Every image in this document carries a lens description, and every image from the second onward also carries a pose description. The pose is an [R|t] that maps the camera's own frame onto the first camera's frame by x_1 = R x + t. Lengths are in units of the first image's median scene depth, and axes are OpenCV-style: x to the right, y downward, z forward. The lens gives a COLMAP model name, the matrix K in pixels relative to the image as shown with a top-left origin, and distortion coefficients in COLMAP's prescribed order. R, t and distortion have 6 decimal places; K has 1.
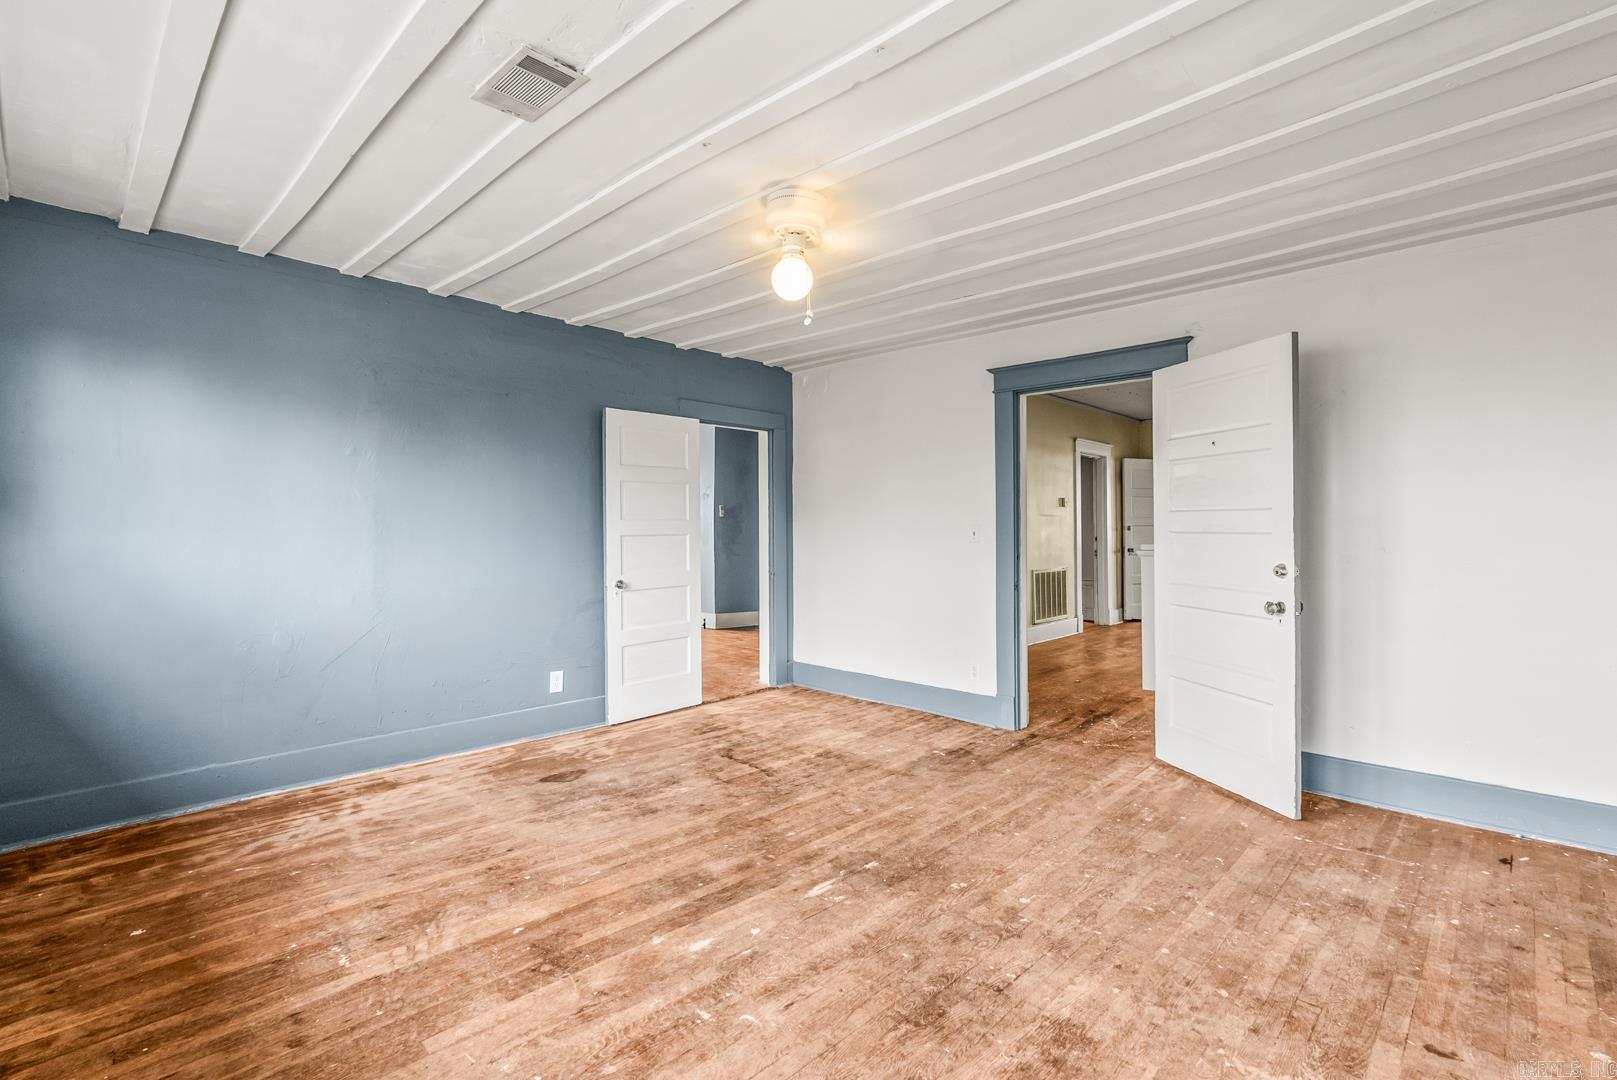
lens RADIAL K [[734.2, 0, 803.3], [0, 734.2, 535.4], [0, 0, 1]] dist [-0.005284, -0.000247]
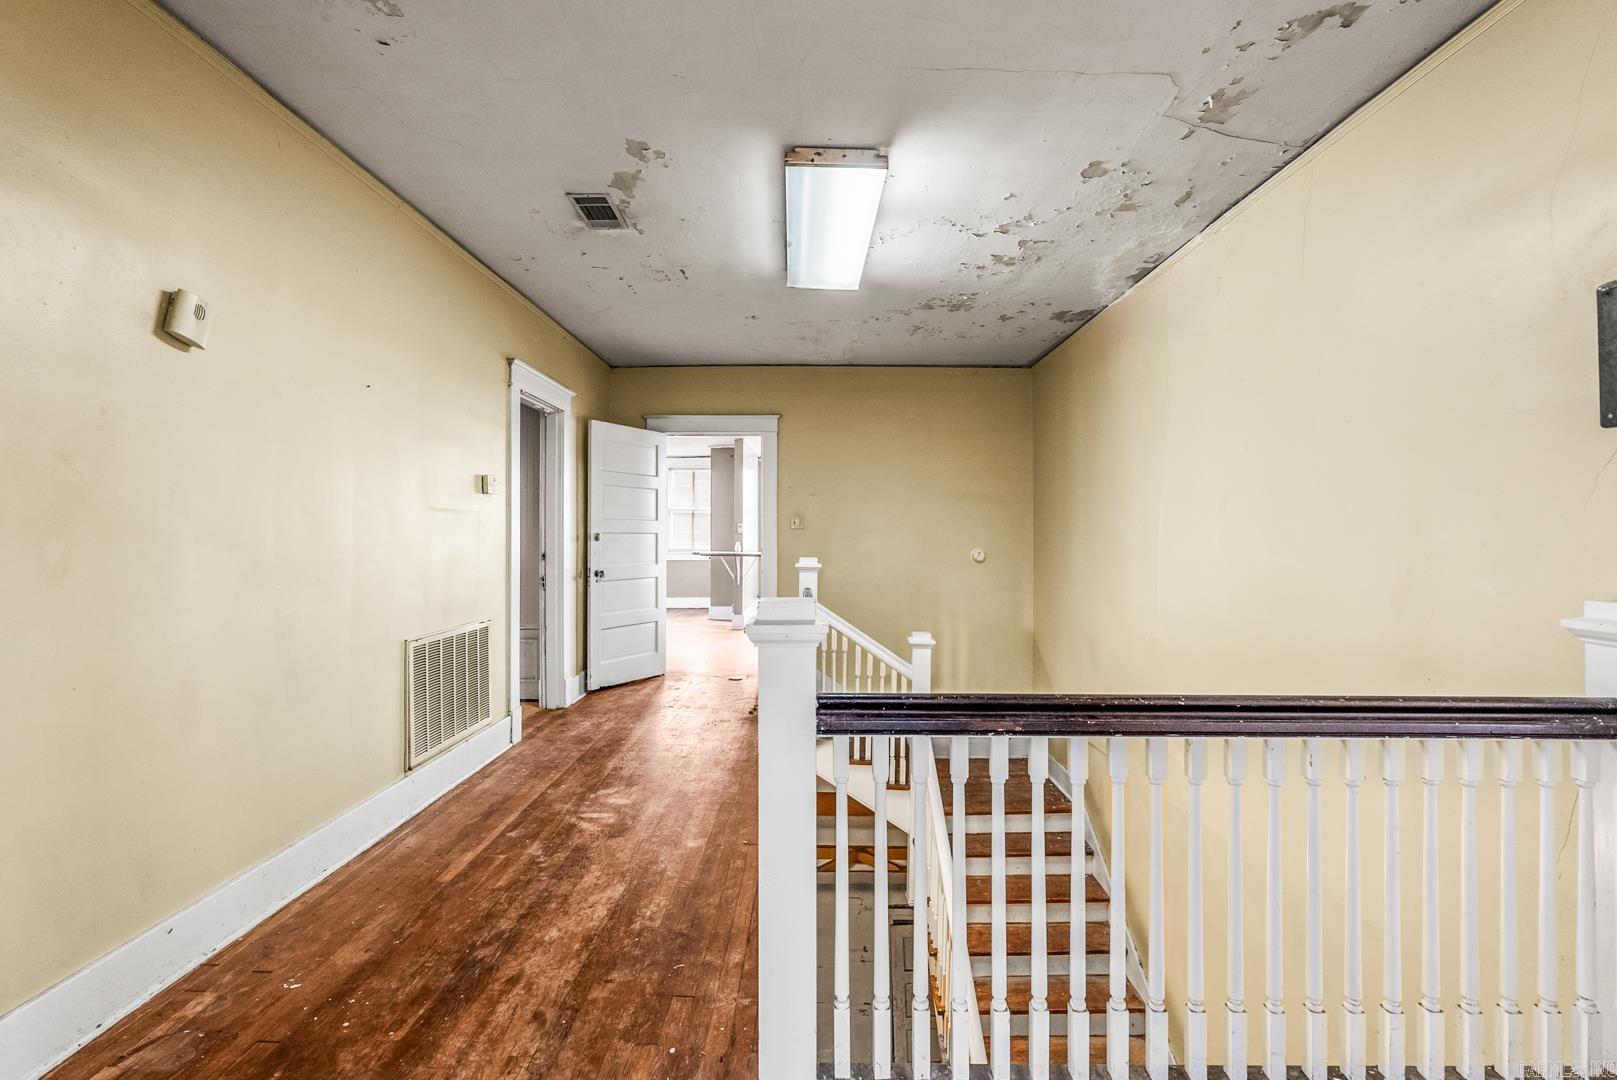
lens RADIAL K [[734.2, 0, 805.4], [0, 734.2, 538.5], [0, 0, 1]] dist [-0.005284, -0.000247]
pose [[0.731249, 0.009272, 0.682048, 0.159966], [-0.012110, 0.999926, -0.000609, -0.010376], [-0.682004, -0.007814, 0.731307, 0.447605]]
